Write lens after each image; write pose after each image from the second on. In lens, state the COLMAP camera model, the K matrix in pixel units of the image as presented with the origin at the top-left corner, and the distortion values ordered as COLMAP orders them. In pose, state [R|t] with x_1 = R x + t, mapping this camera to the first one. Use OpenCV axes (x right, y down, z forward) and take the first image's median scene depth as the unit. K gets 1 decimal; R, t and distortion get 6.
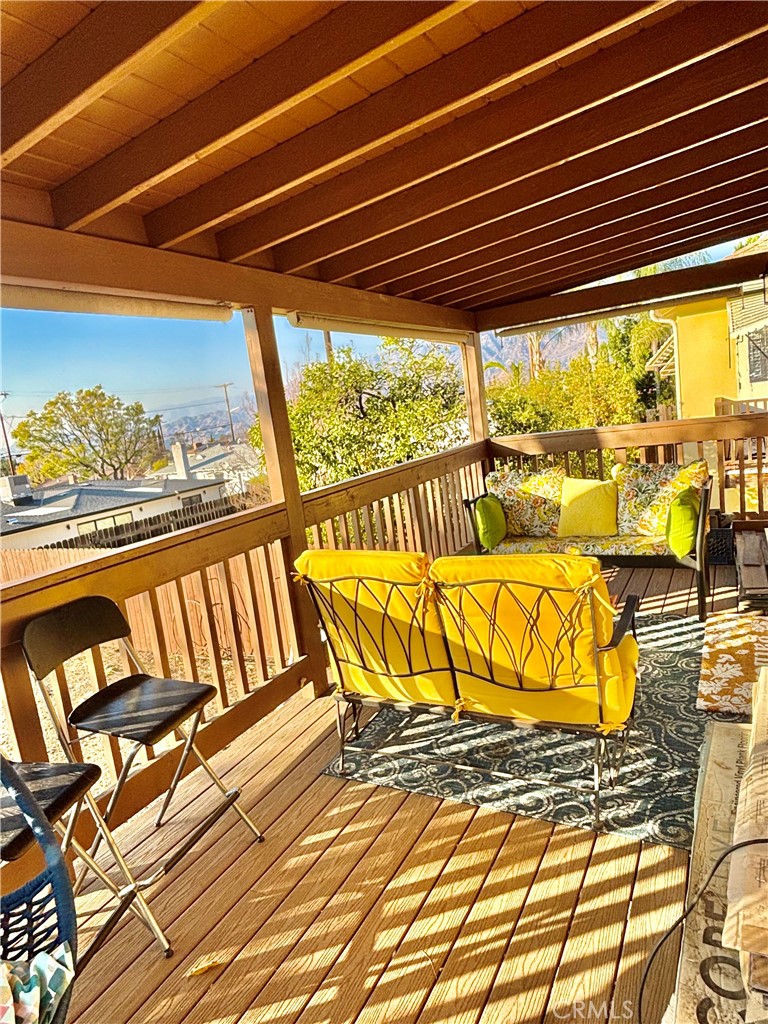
lens RADIAL K [[617.8, 0, 387.9], [0, 617.8, 505.8], [0, 0, 1]] dist [0.008048, -0.012739]
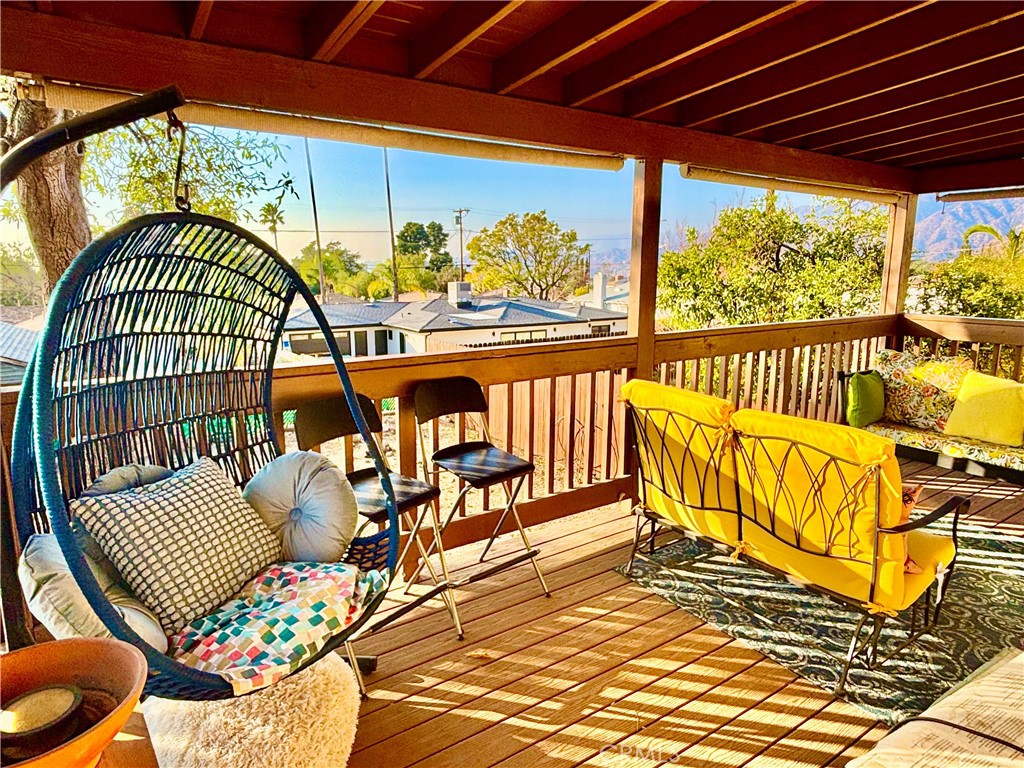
lens RADIAL K [[617.8, 0, 513.8], [0, 617.8, 386.1], [0, 0, 1]] dist [0.008048, -0.012739]
pose [[0.883503, 0.210948, -0.418237, 0.141724], [-0.182819, 0.977334, 0.106747, 0.002860], [0.431276, -0.017849, 0.902044, -0.127933]]
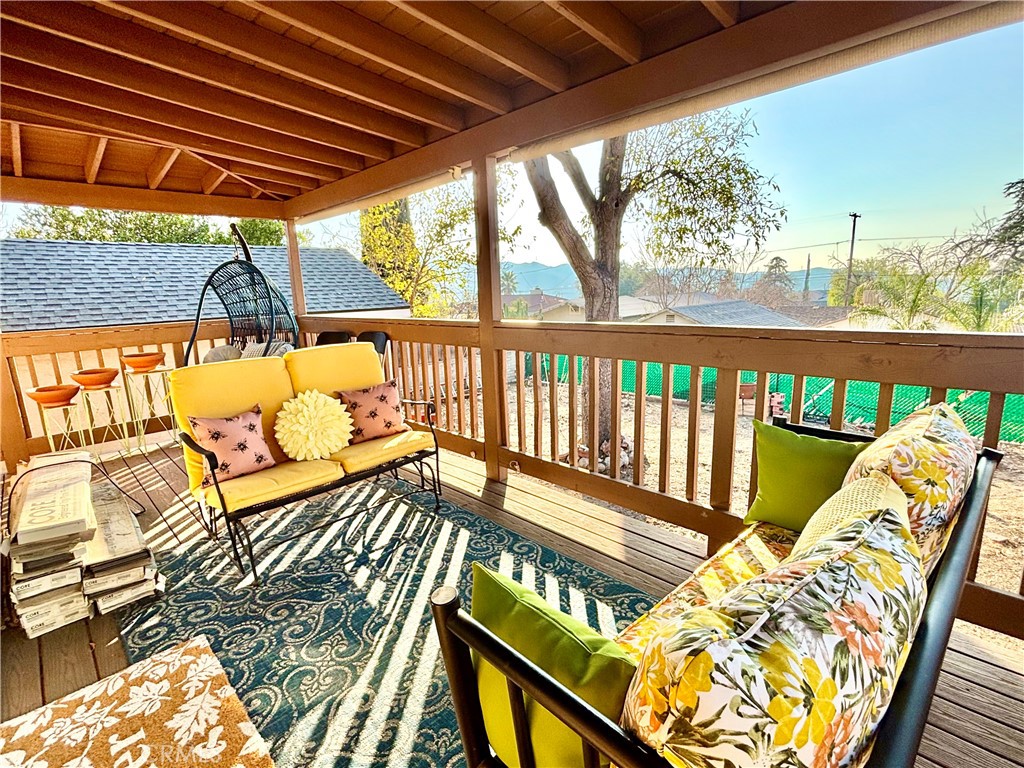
lens RADIAL K [[487.5, 0, 505.1], [0, 487.5, 385.5], [0, 0, 1]] dist [-0.001490, -0.003086]
pose [[-0.274570, 0.317902, -0.907496, 0.919859], [-0.078281, 0.933245, 0.350607, -0.283619], [0.958375, 0.167306, -0.231356, 1.554737]]
